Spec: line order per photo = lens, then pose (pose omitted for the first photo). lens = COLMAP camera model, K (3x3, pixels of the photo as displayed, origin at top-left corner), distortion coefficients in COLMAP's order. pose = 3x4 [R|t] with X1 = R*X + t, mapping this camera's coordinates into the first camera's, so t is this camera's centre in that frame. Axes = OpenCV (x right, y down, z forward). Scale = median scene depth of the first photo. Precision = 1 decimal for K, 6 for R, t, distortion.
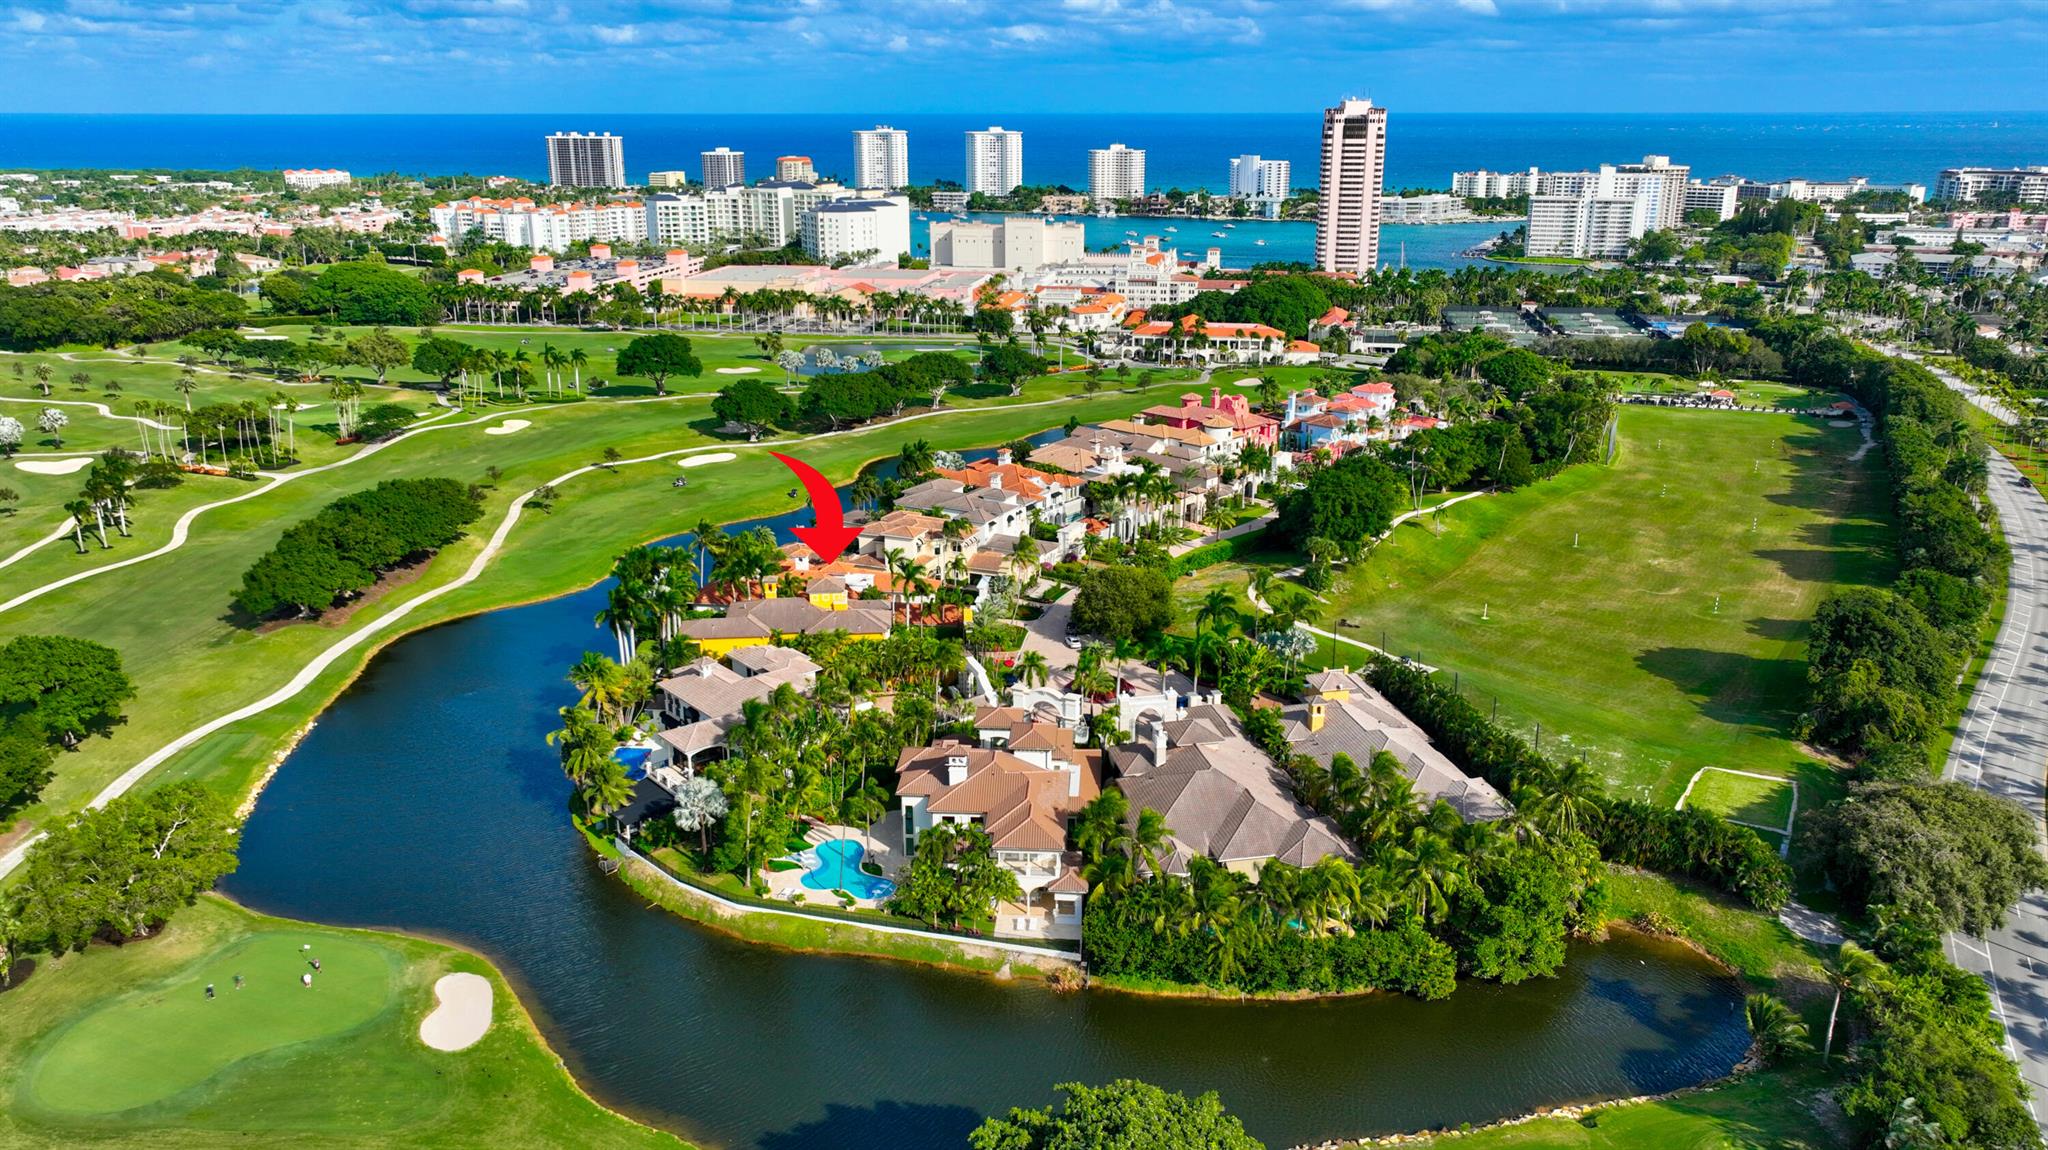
lens RADIAL K [[1466.6, 0, 1027.8], [0, 1466.6, 584.0], [0, 0, 1]] dist [0.005671, 0.013039]
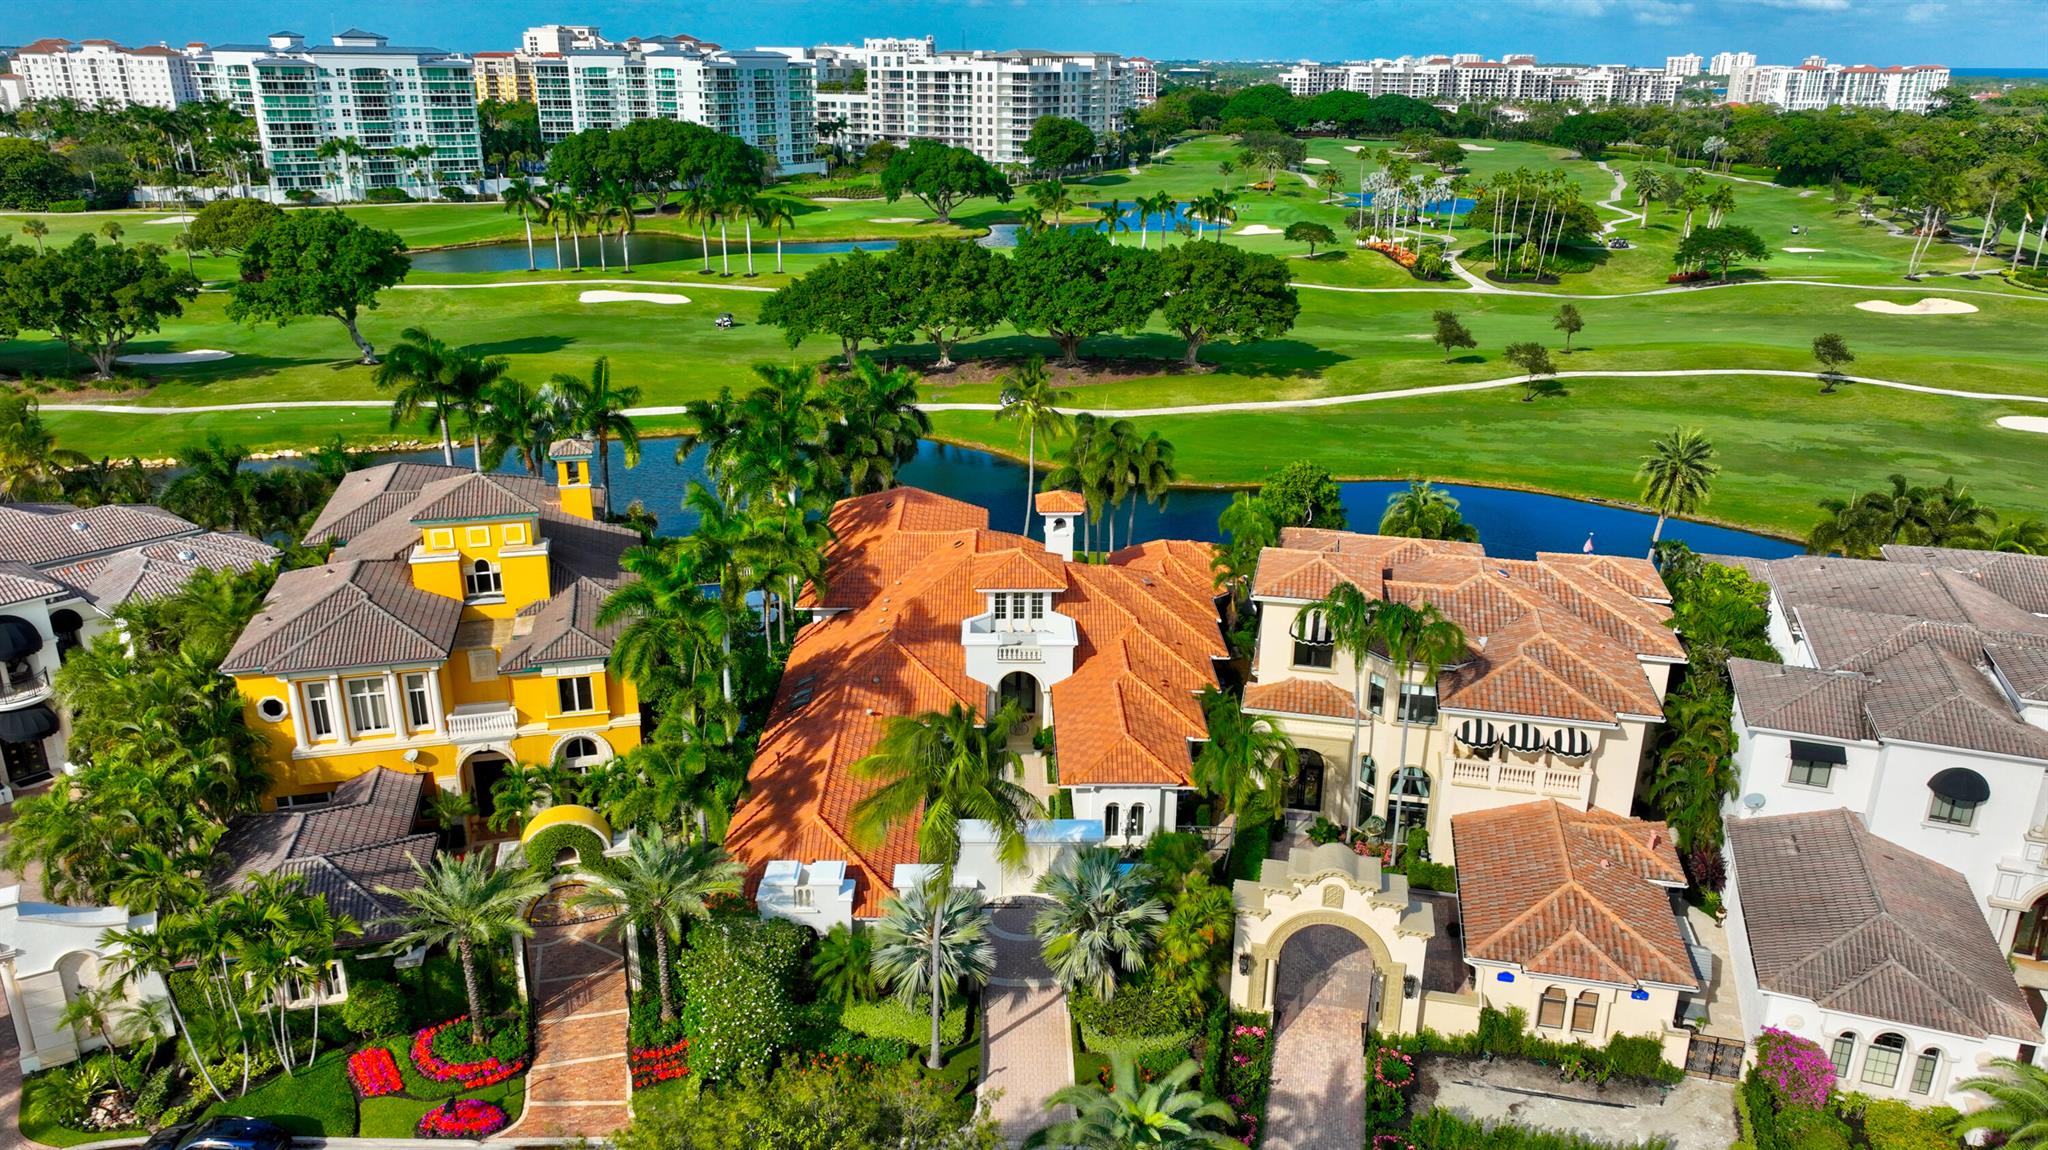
lens RADIAL K [[1440.3, 0, 1026.5], [0, 1440.3, 576.0], [0, 0, 1]] dist [0.004140, 0.012053]
pose [[0.161959, 0.336134, -0.927784, 0.054092], [-0.313847, 0.908923, 0.274514, -0.032663], [0.935558, 0.246722, 0.252704, 0.315576]]
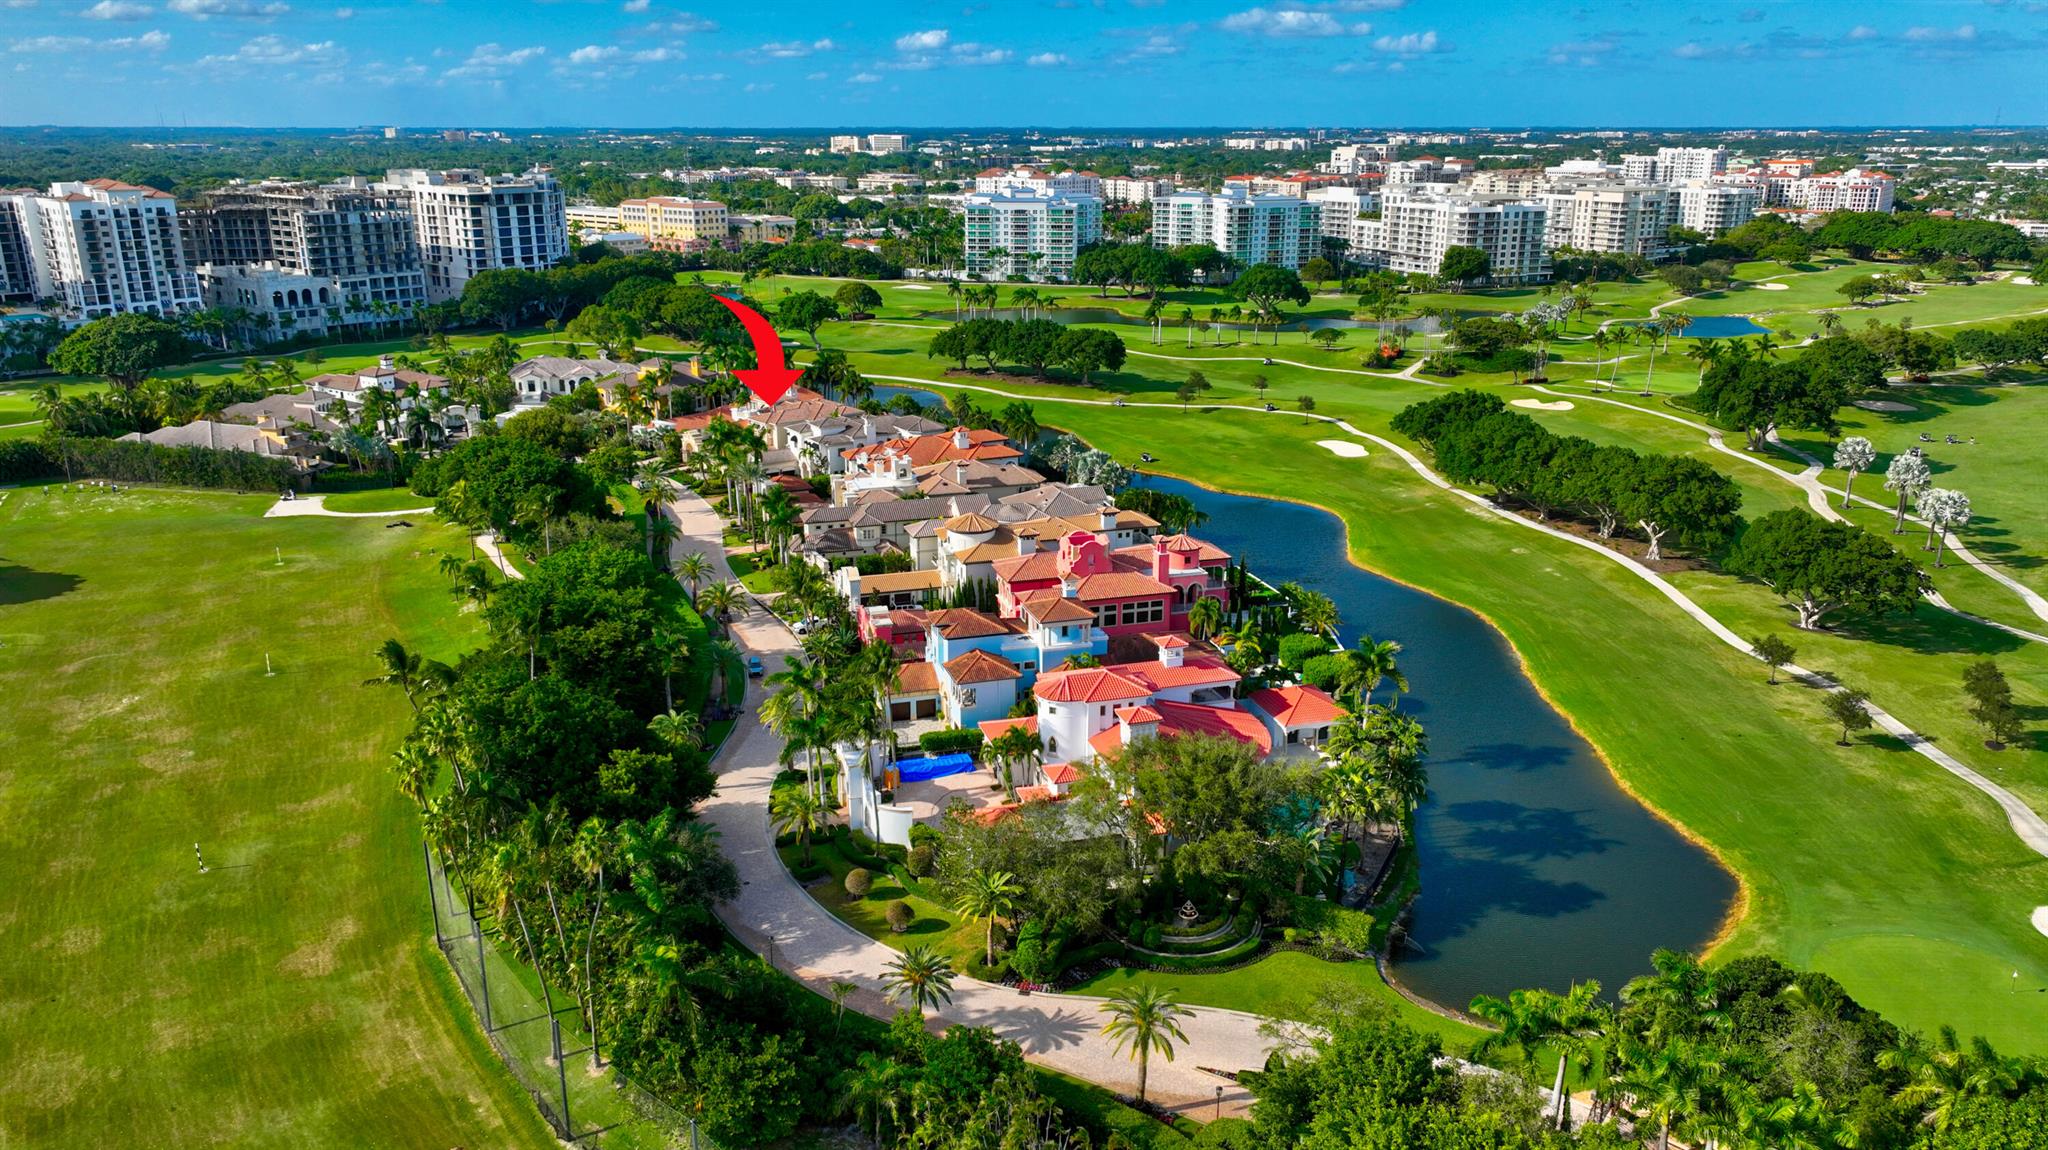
lens RADIAL K [[1435.3, 0, 1014.9], [0, 1435.3, 573.4], [0, 0, 1]] dist [0.004468, 0.010177]
pose [[-0.495966, 0.259530, -0.828650, 0.276250], [-0.268052, 0.861925, 0.430387, -0.158613], [0.825933, 0.435579, -0.357918, 0.573274]]
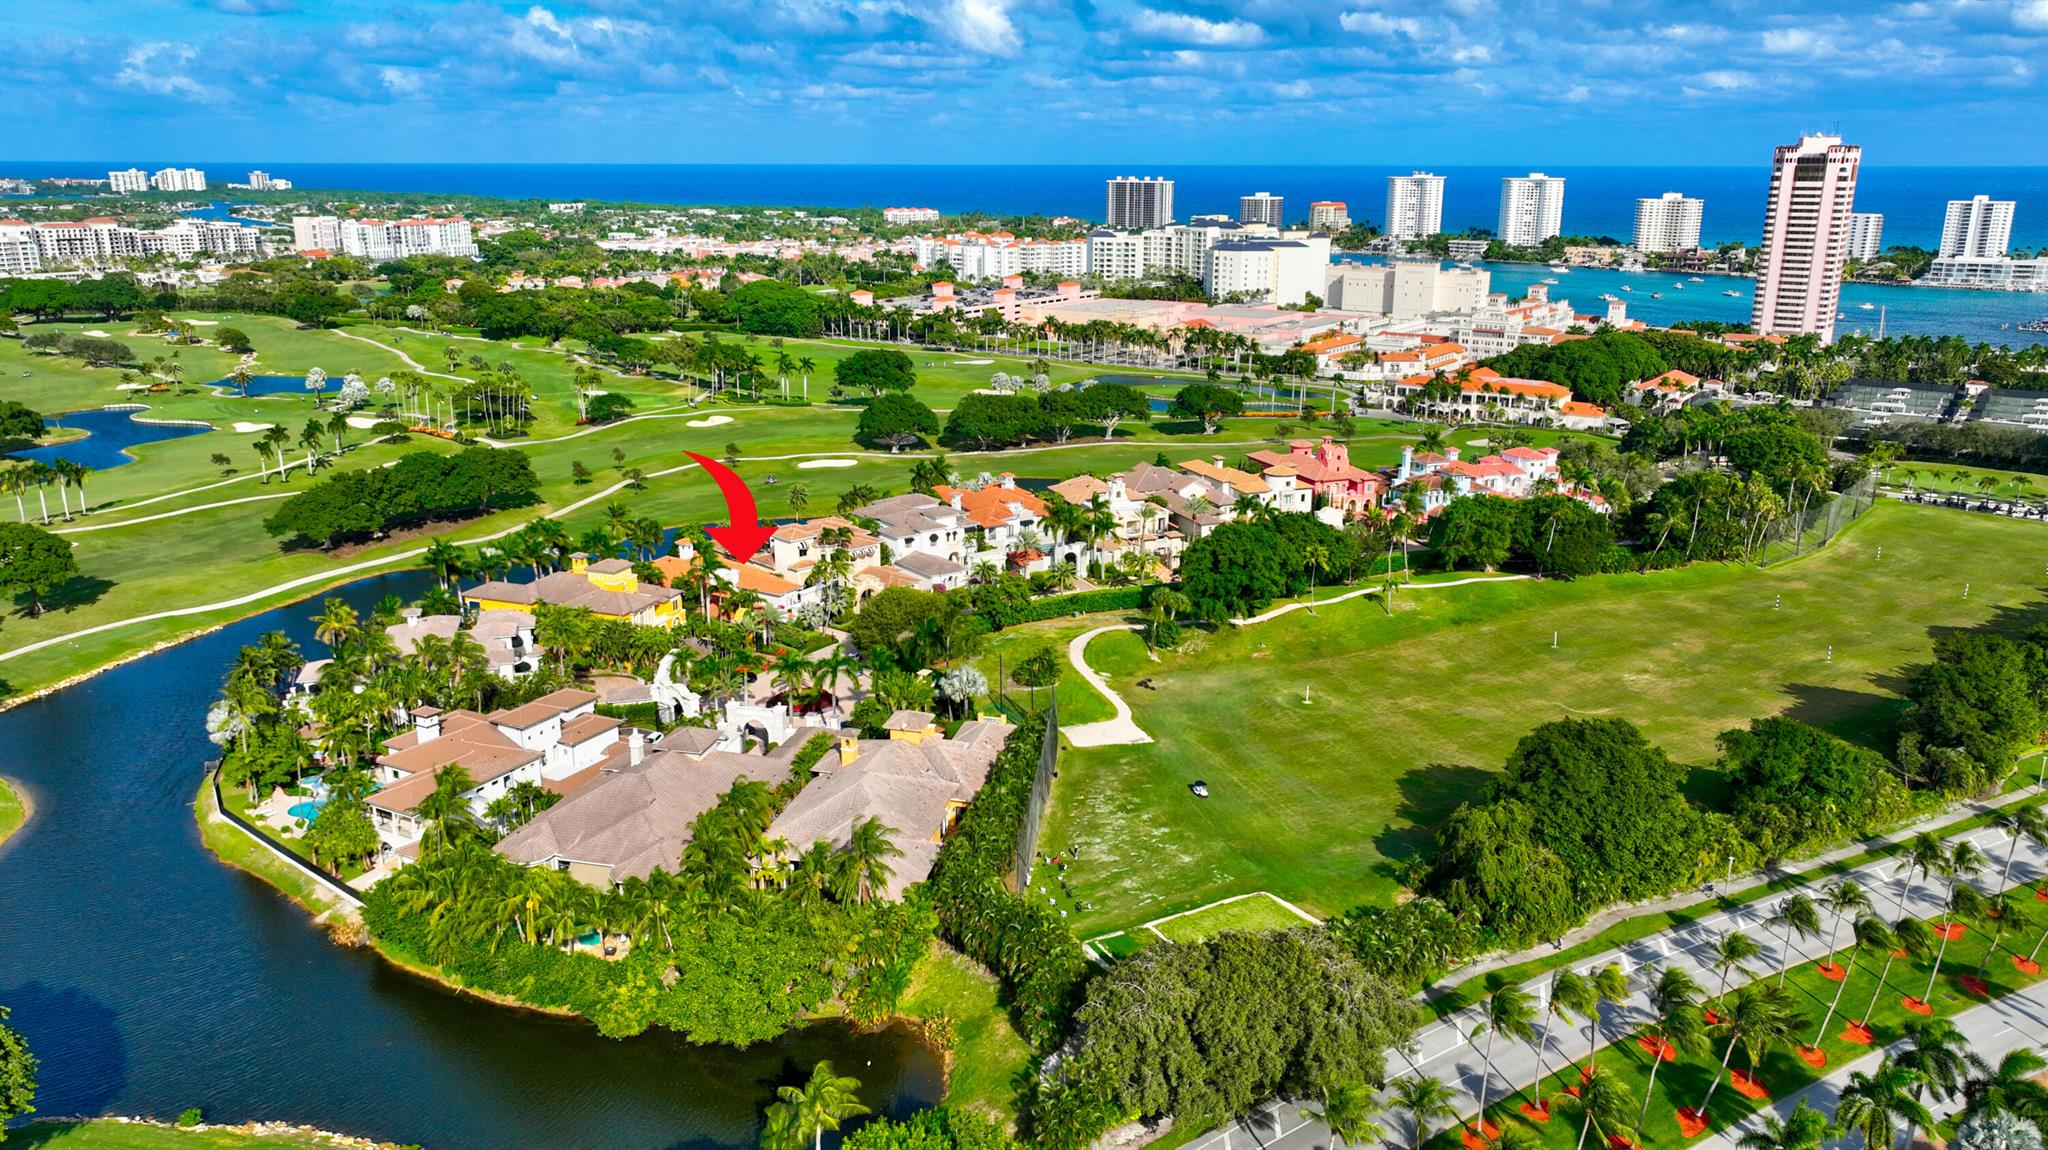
lens RADIAL K [[1469.8, 0, 1022.6], [0, 1469.8, 576.7], [0, 0, 1]] dist [-0.000147, 0.017407]
pose [[0.905186, 0.119291, -0.407931, 0.171611], [-0.134523, 0.990872, -0.008742, -0.006856], [0.403165, 0.062789, 0.912971, 0.047564]]
